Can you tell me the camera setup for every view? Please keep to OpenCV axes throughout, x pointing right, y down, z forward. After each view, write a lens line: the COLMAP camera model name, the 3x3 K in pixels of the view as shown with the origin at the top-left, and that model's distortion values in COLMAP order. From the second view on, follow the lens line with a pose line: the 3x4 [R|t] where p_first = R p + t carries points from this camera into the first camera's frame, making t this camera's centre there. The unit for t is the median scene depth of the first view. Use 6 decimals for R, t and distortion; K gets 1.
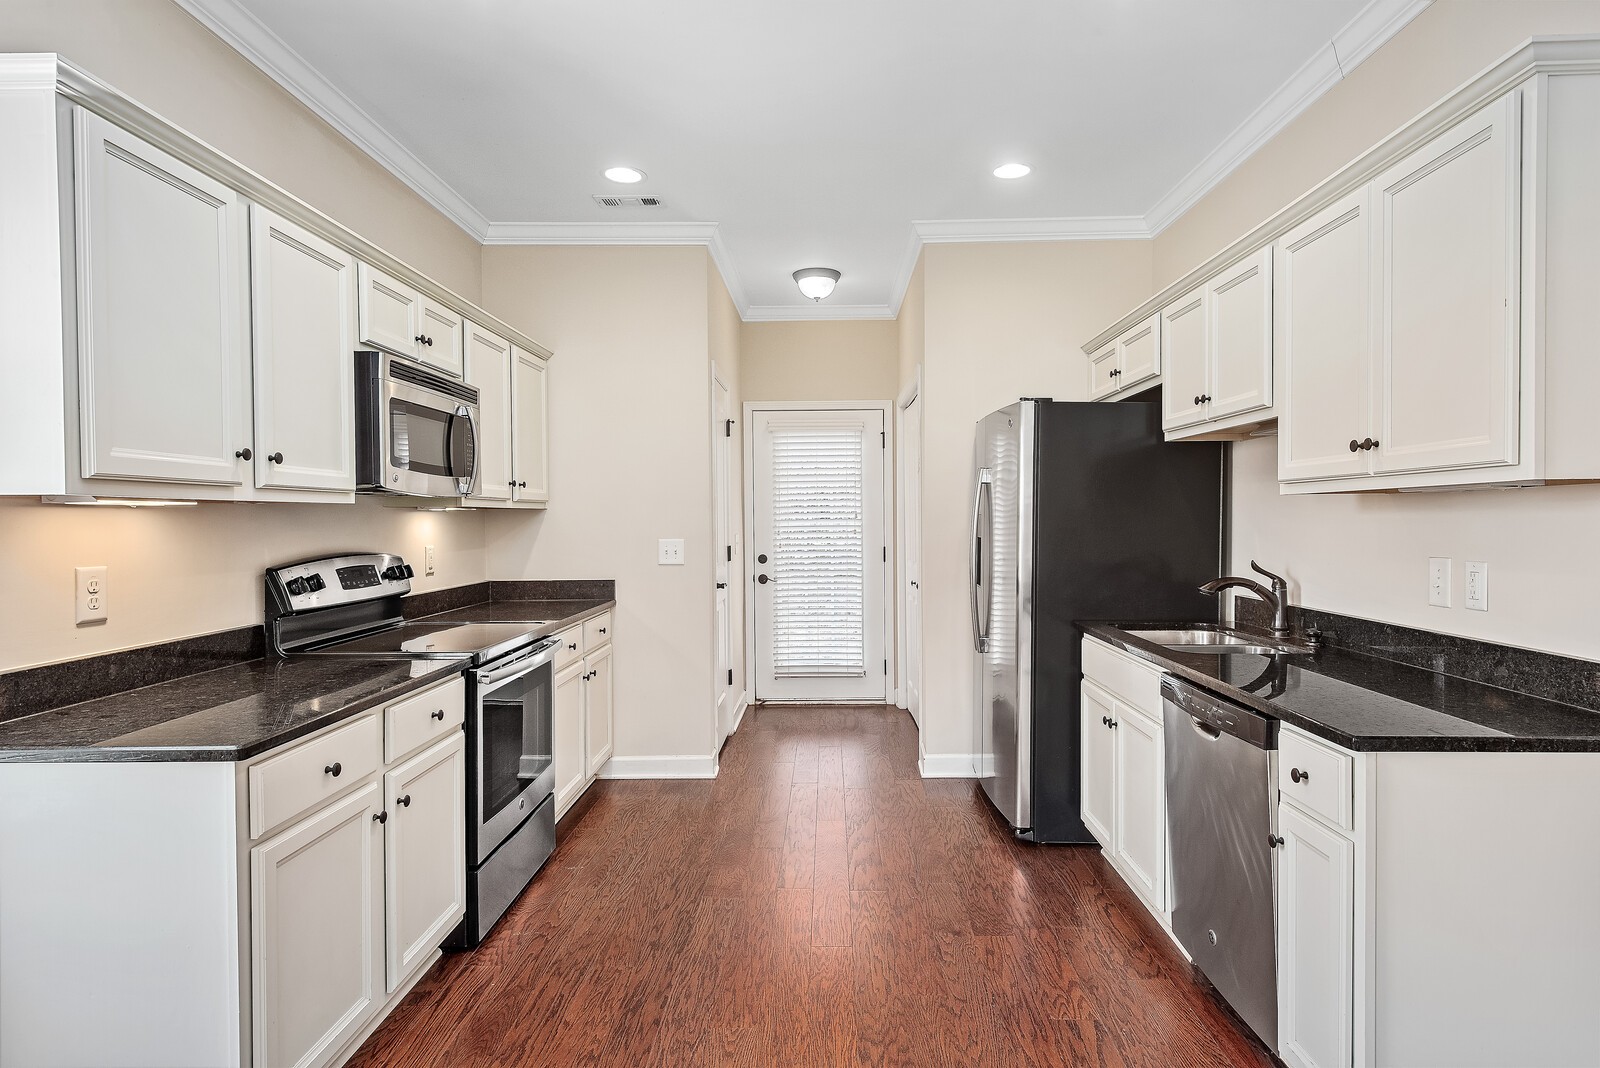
lens RADIAL K [[854.3, 0, 810.0], [0, 854.3, 534.5], [0, 0, 1]] dist [0.025706, -0.008769]
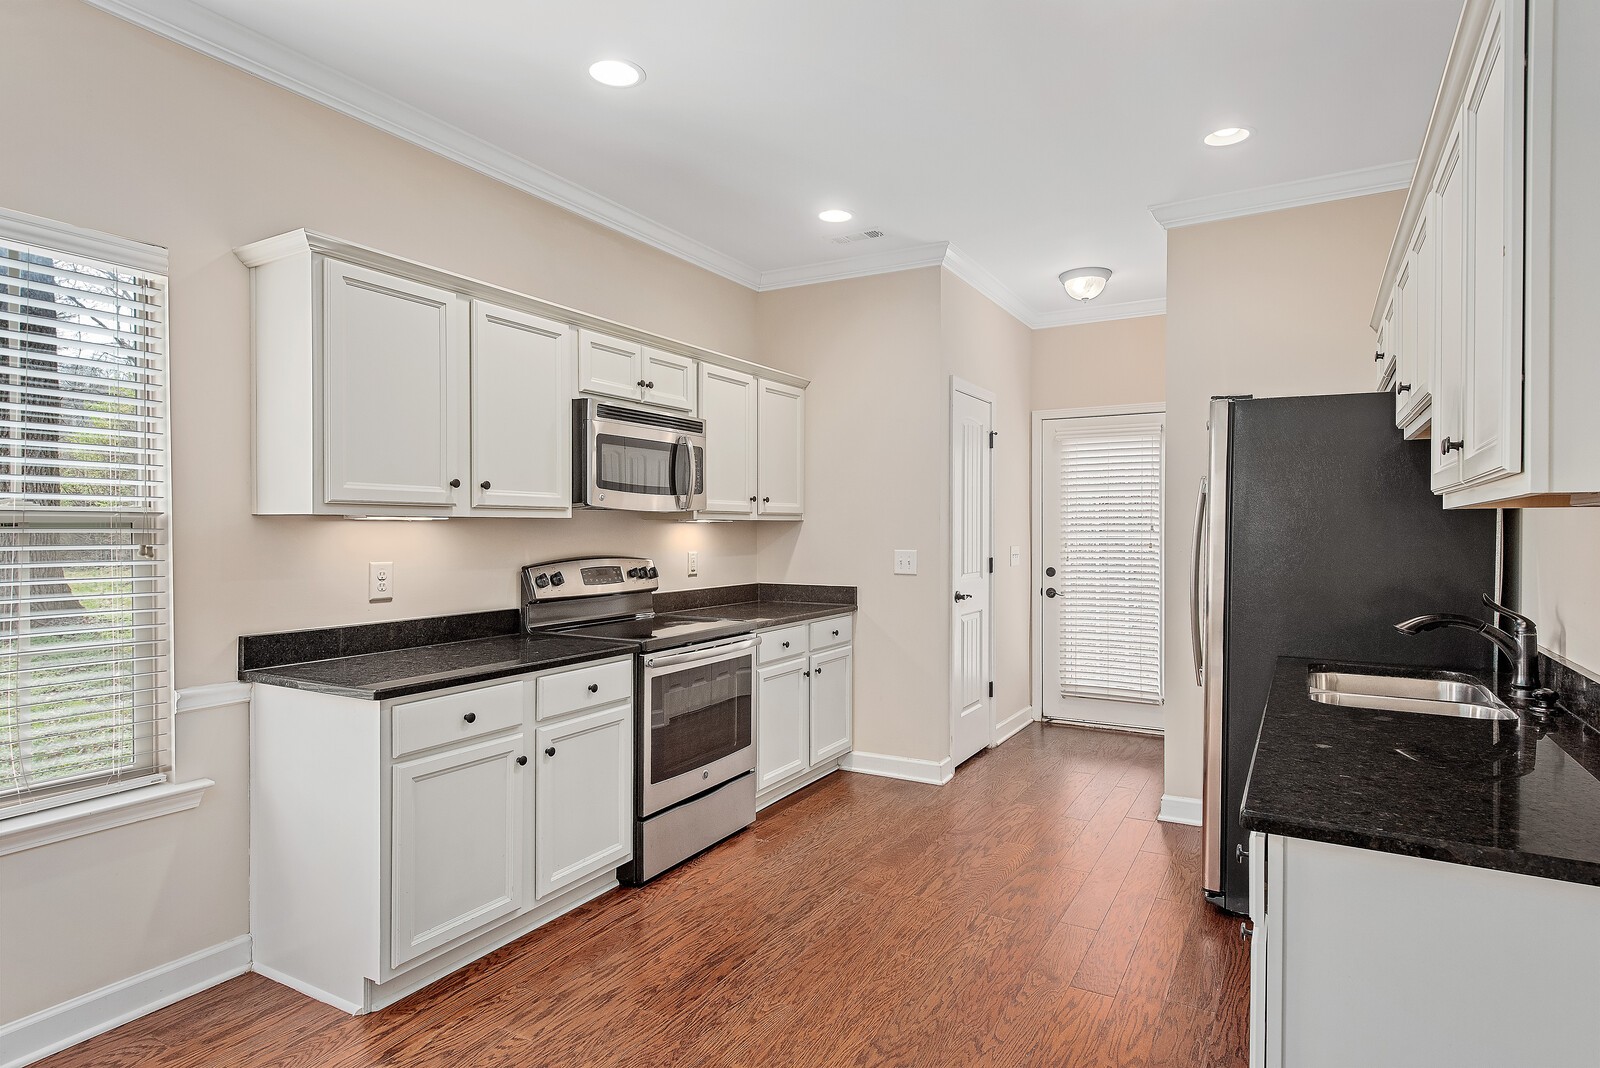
lens RADIAL K [[854.3, 0, 838.0], [0, 854.3, 536.3], [0, 0, 1]] dist [0.025706, -0.008769]
pose [[0.882356, 0.011543, -0.470441, 0.376356], [-0.015462, 0.999870, -0.004466, -0.008120], [0.470328, 0.011214, 0.882420, 0.056075]]
